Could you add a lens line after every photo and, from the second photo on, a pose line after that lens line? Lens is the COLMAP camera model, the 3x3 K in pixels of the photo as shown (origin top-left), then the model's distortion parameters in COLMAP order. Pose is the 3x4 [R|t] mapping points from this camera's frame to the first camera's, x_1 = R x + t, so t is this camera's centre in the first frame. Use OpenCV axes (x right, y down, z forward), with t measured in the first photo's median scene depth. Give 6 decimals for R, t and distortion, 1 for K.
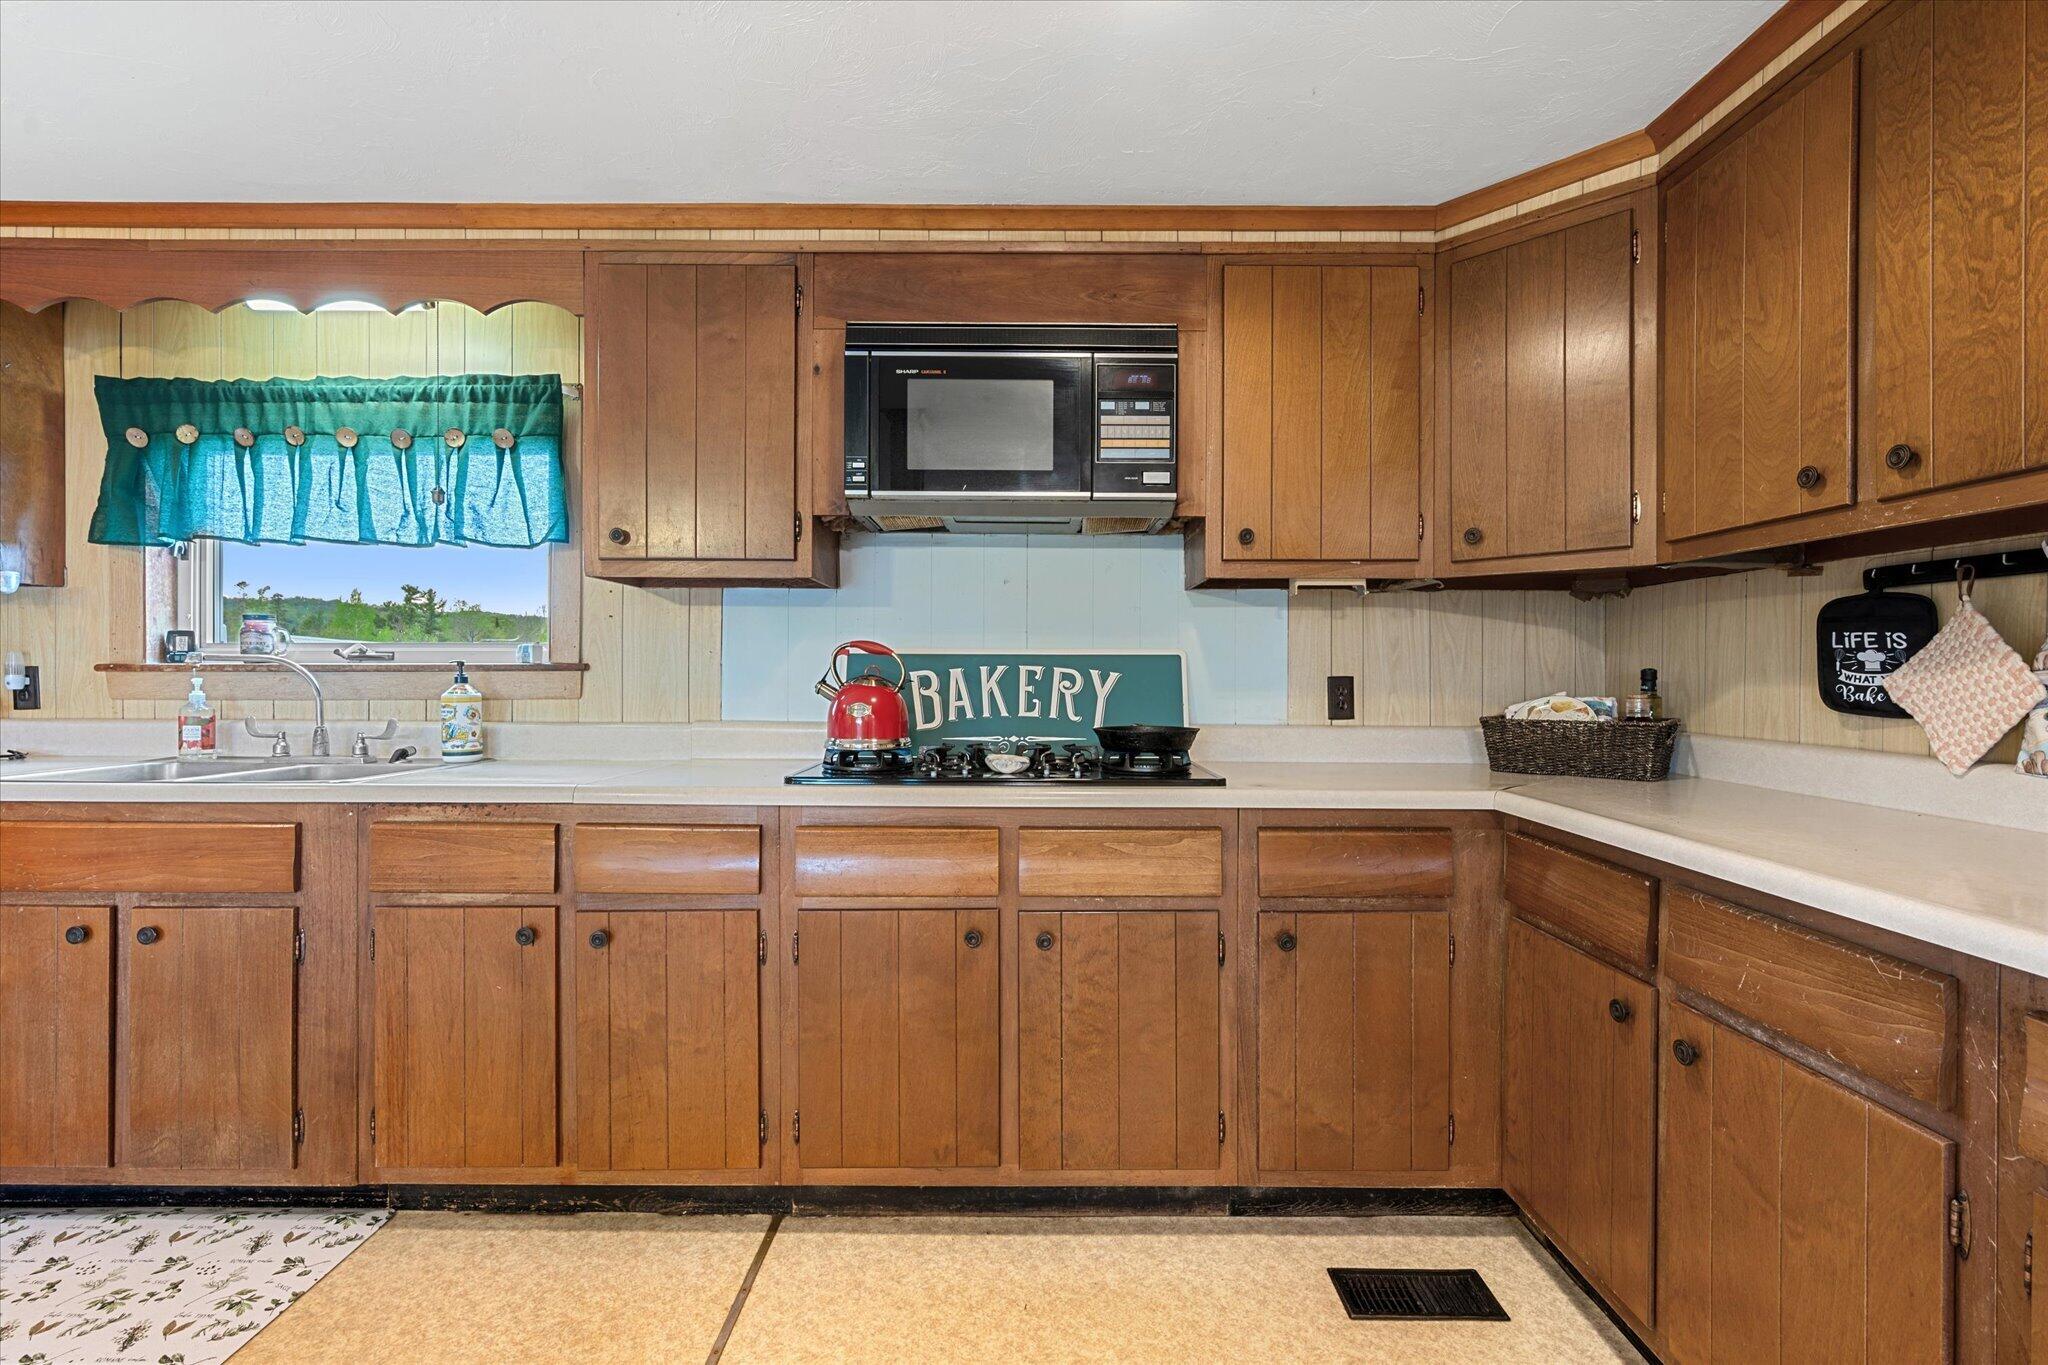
lens RADIAL K [[899.5, 0, 1032.9], [0, 899.5, 681.5], [0, 0, 1]] dist [-0.000695, 0.000062]
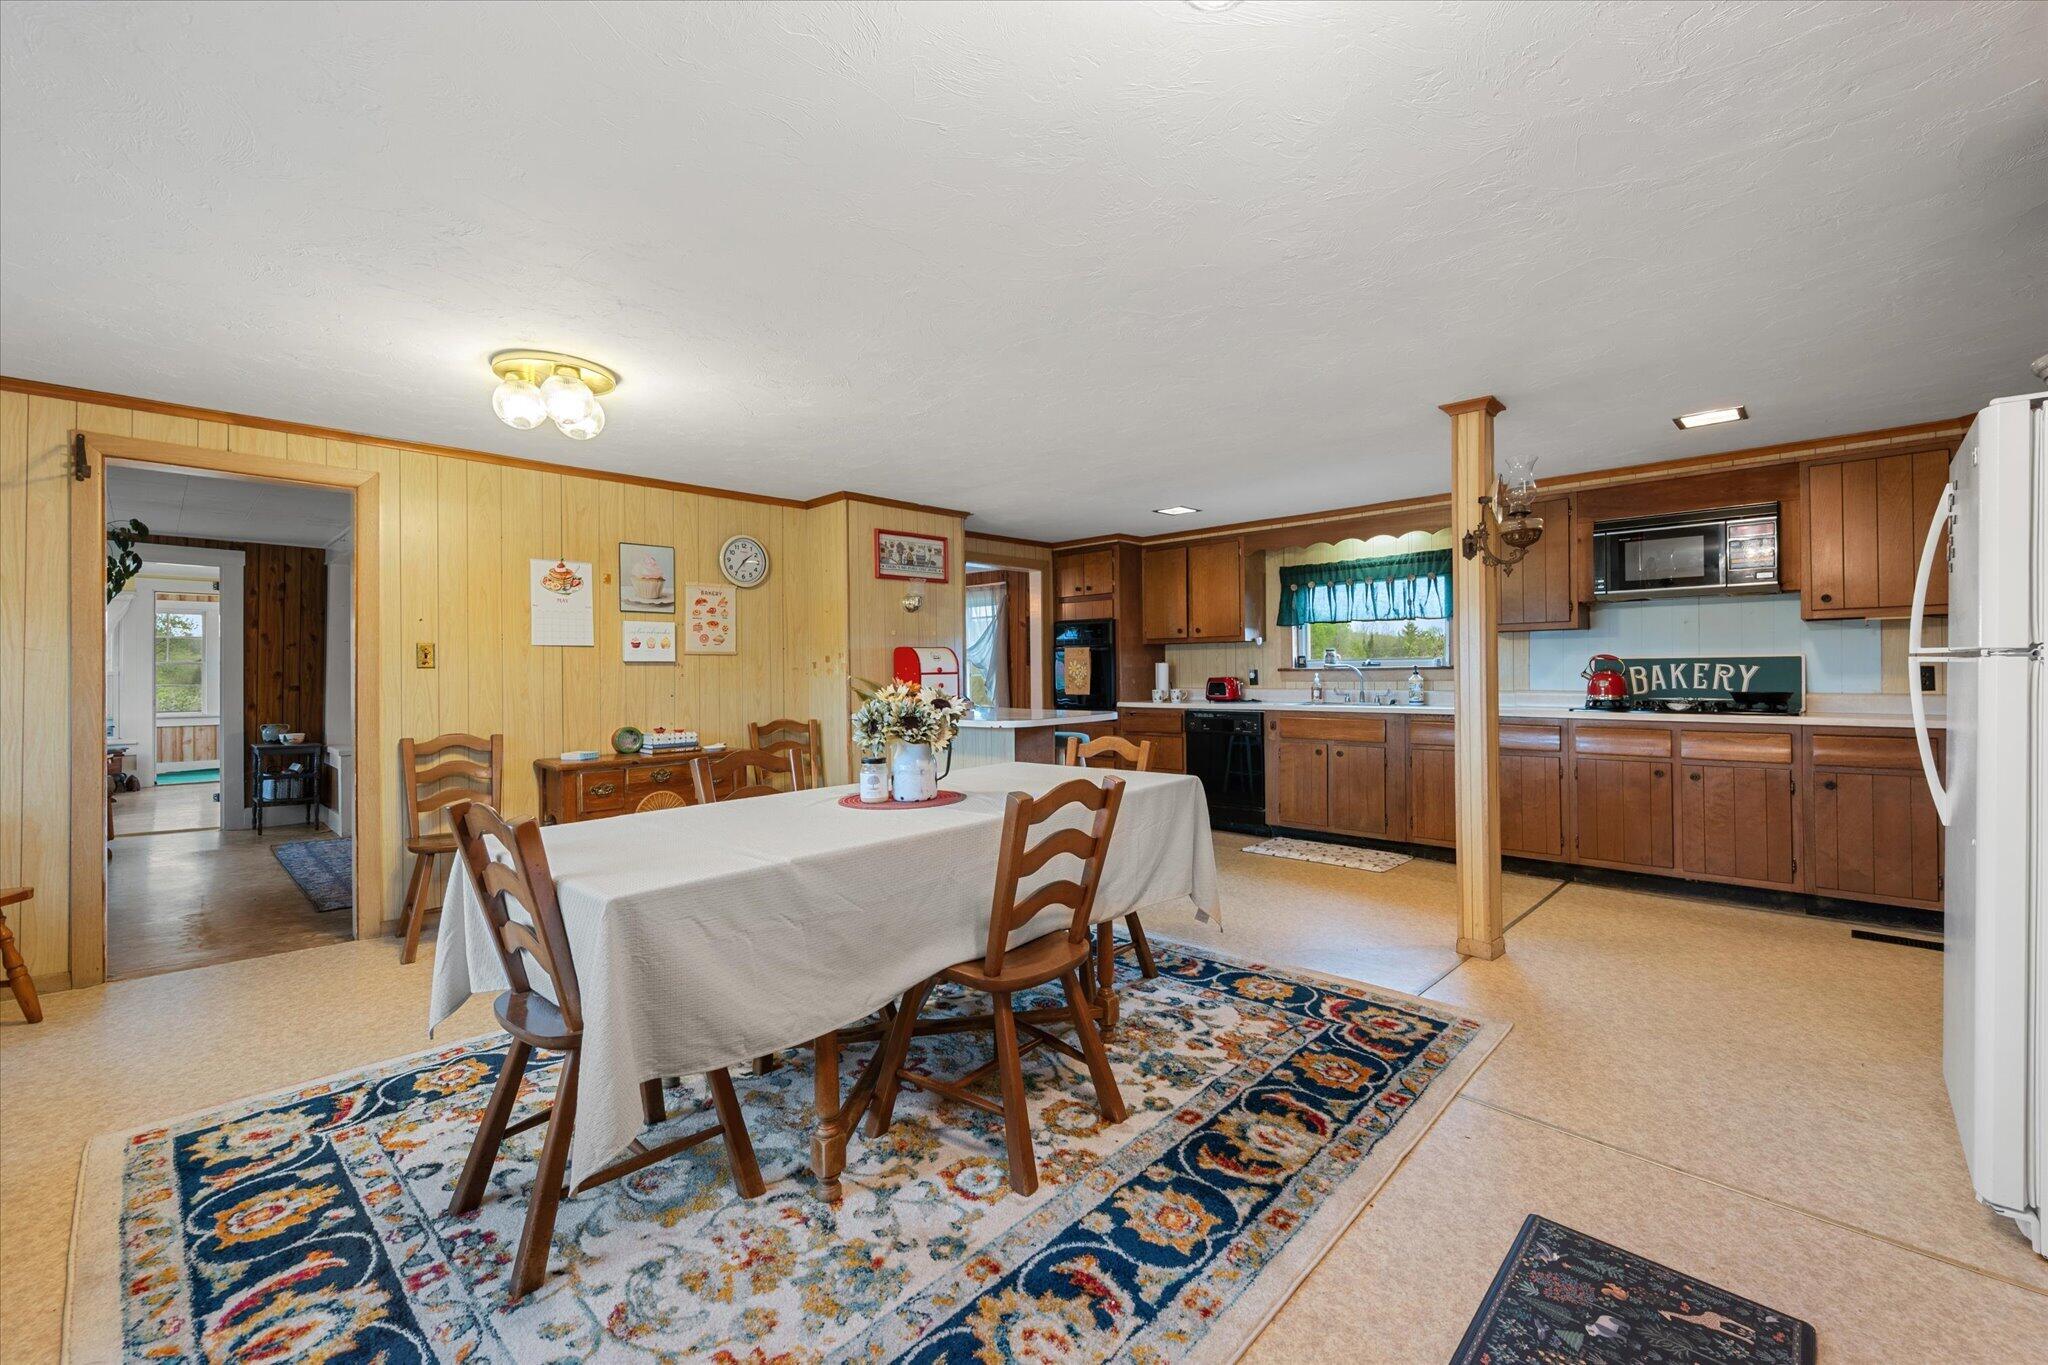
lens RADIAL K [[854.1, 0, 1035.6], [0, 854.1, 670.0], [0, 0, 1]] dist [0.000487, 0.000211]
pose [[0.722931, -0.012433, -0.690808, 0.287644], [0.005431, 0.999909, -0.012312, 0.015322], [0.690899, 0.005148, 0.722933, -1.689807]]
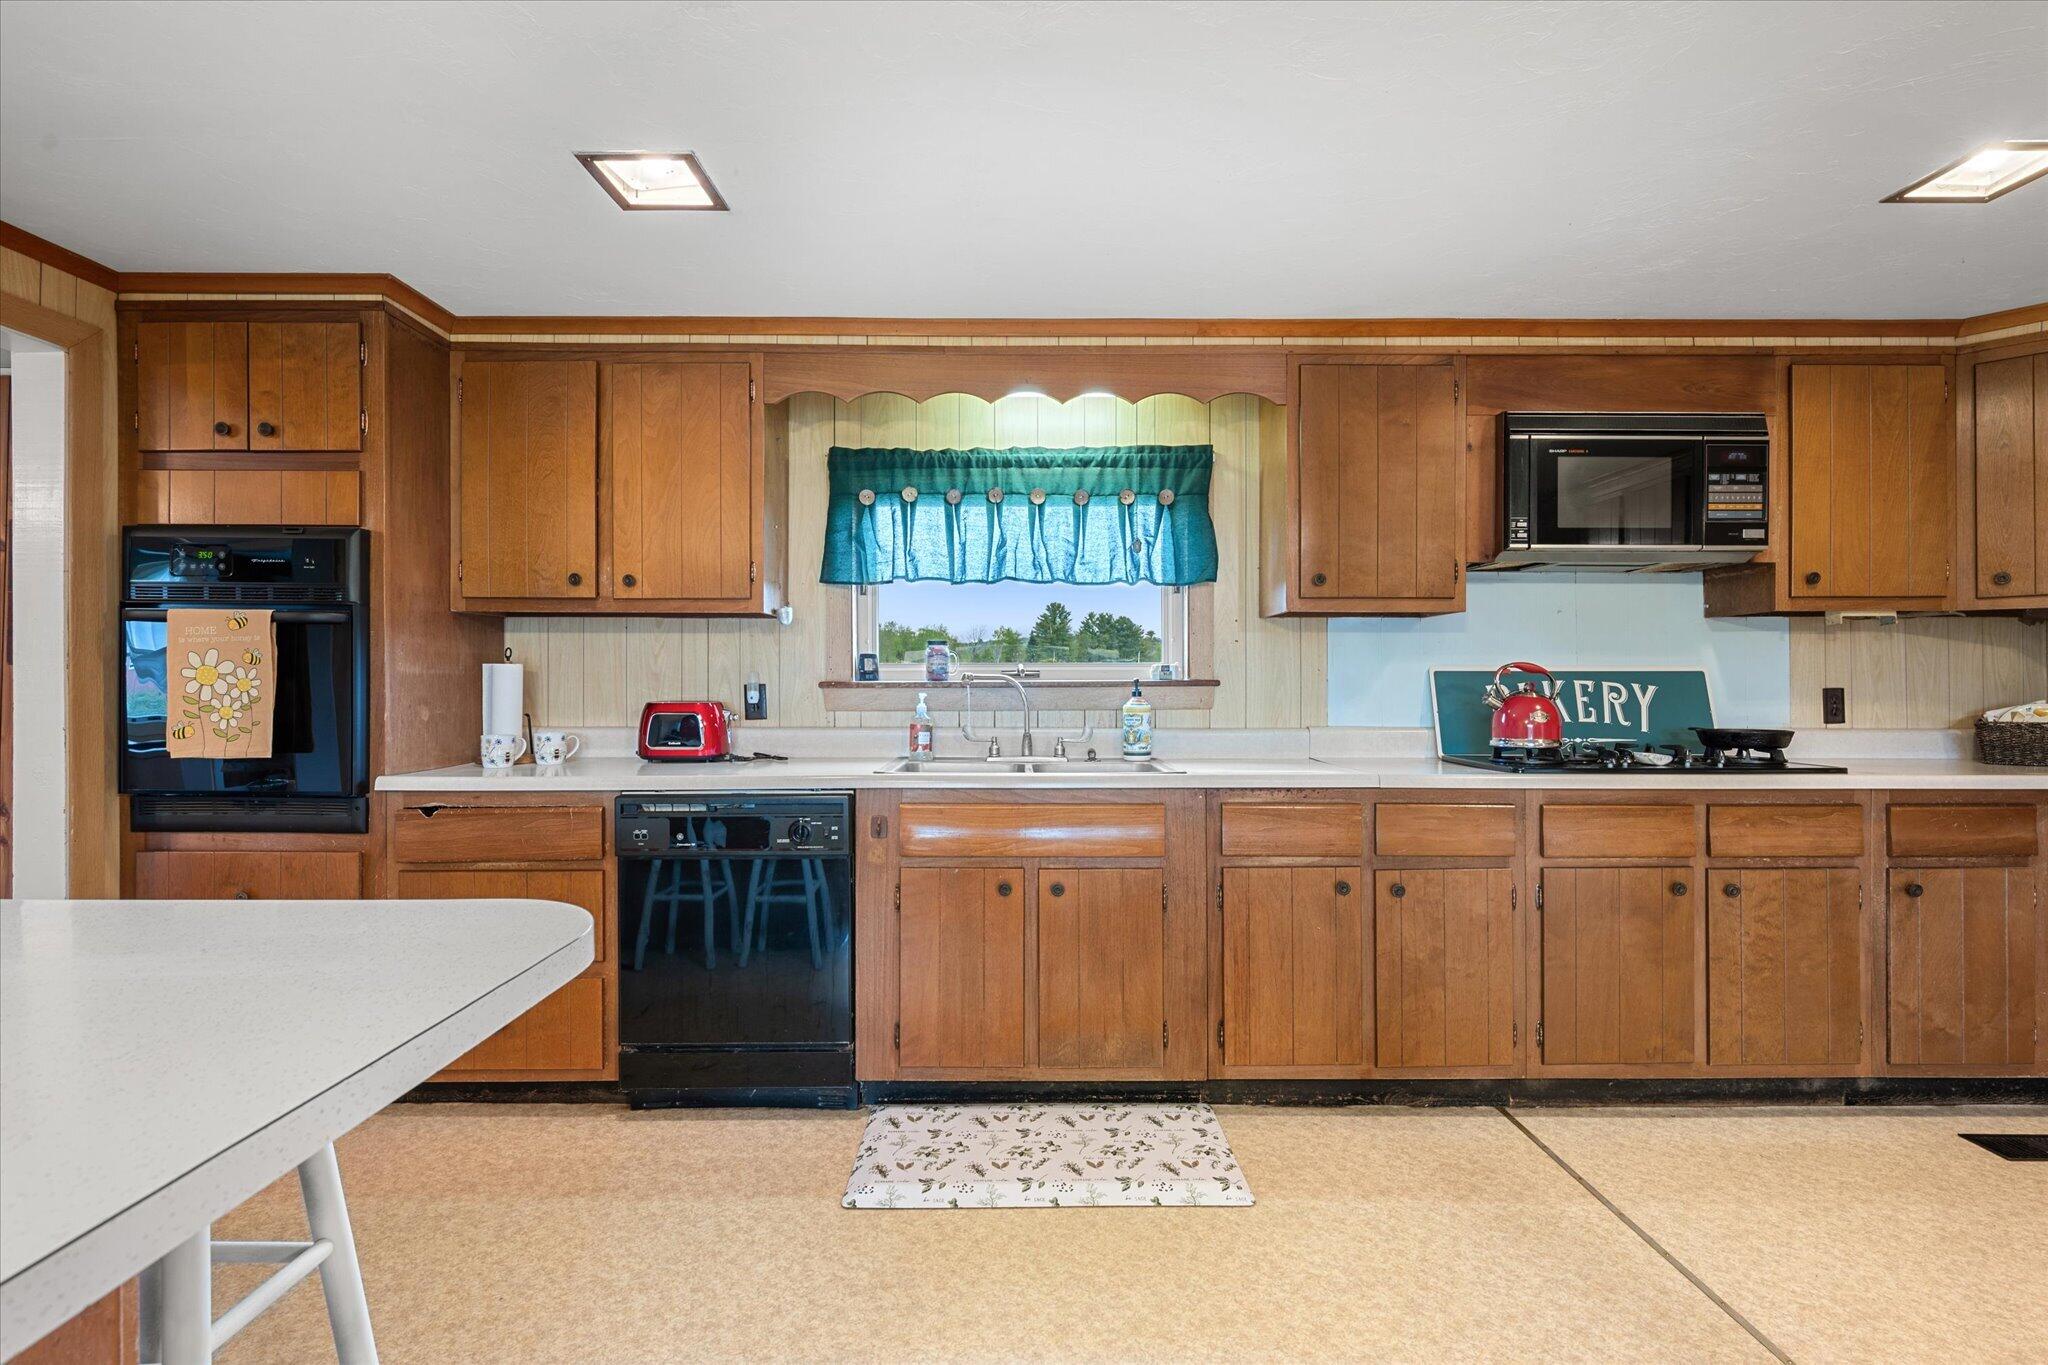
lens RADIAL K [[980.5, 0, 1024.3], [0, 980.5, 683.0], [0, 0, 1]] dist [0.000298, 0.000006]
pose [[0.999969, -0.003923, 0.006786, -0.913851], [0.003974, 0.999964, -0.007487, -0.008419], [-0.006757, 0.007514, 0.999949, -0.385755]]
